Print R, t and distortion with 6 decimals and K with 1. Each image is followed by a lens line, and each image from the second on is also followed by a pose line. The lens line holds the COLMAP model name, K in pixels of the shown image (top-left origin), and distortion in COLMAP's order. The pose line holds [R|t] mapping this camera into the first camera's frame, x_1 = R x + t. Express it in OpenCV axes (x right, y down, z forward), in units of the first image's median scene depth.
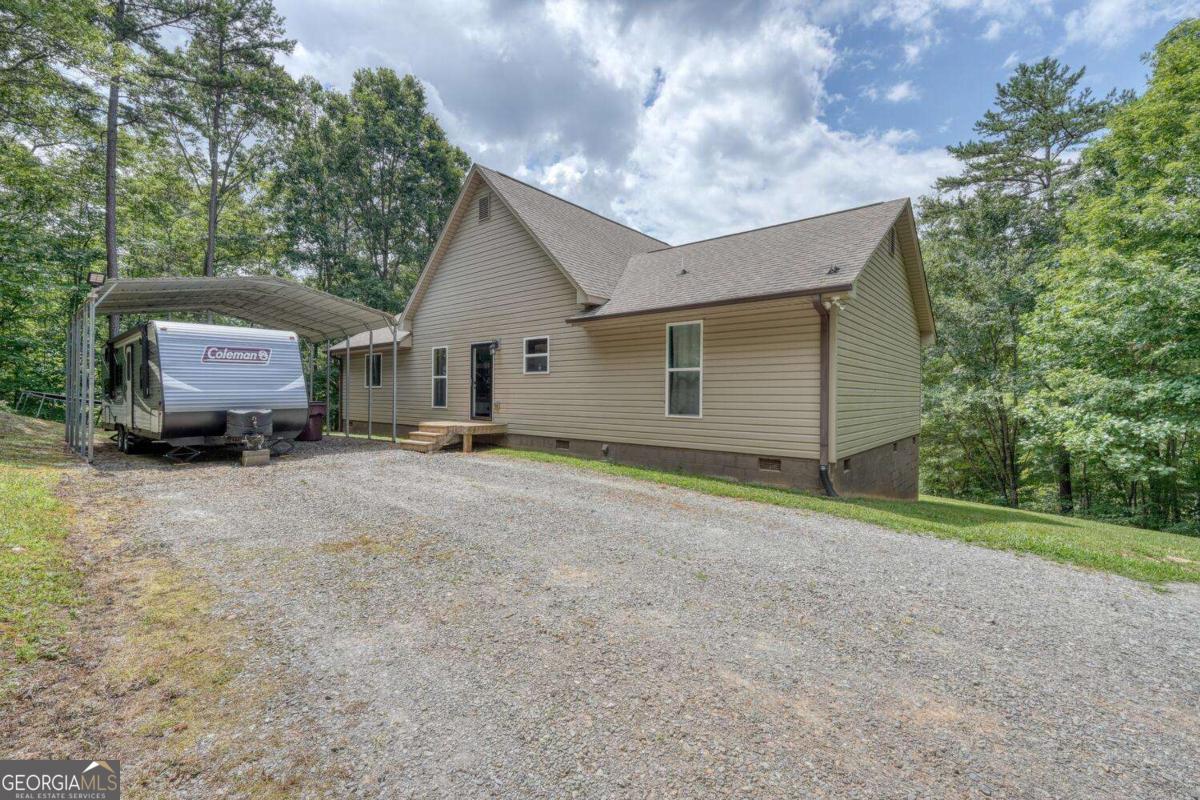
lens RADIAL K [[507.3, 0, 600.0], [0, 507.3, 400.0], [0, 0, 1]] dist [-0.001402, 0.000408]
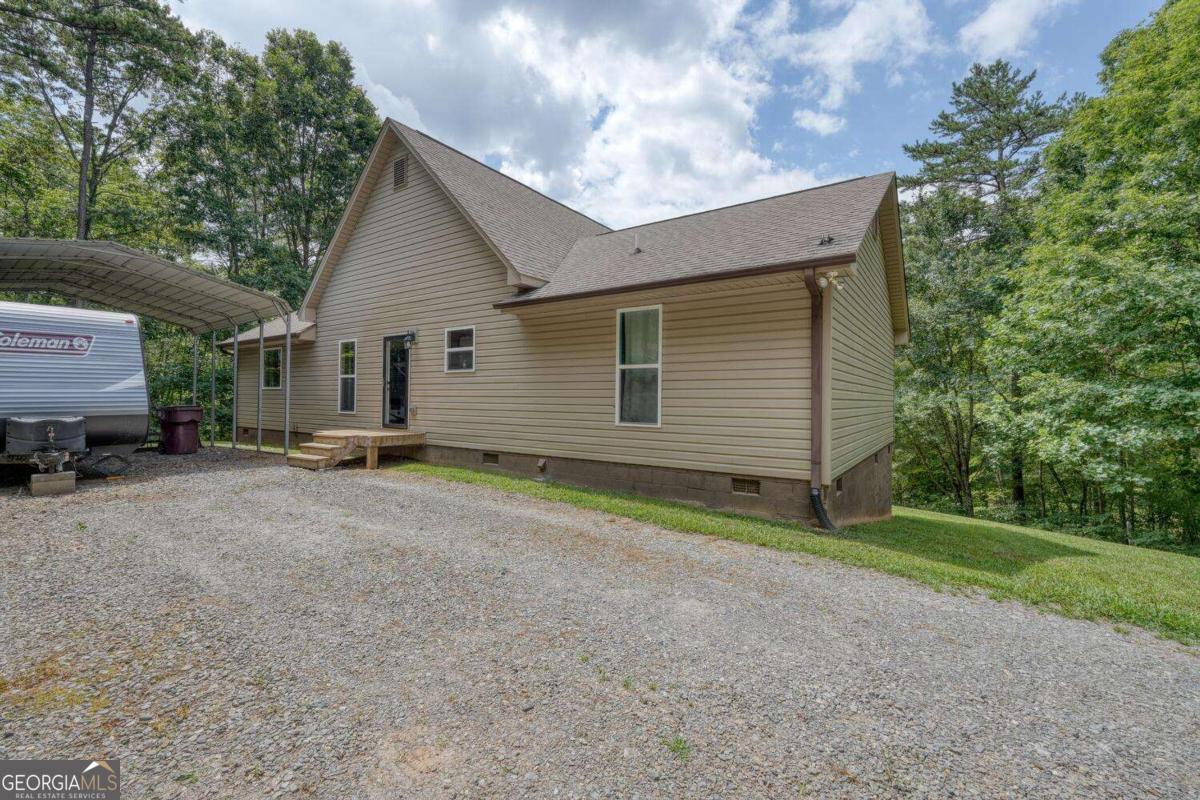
lens RADIAL K [[507.3, 0, 600.0], [0, 507.3, 400.0], [0, 0, 1]] dist [-0.001402, 0.000408]
pose [[0.995581, 0.002989, 0.093856, 0.021805], [-0.002251, 0.999966, -0.007972, -0.000489], [-0.093876, 0.007725, 0.995554, 0.151472]]
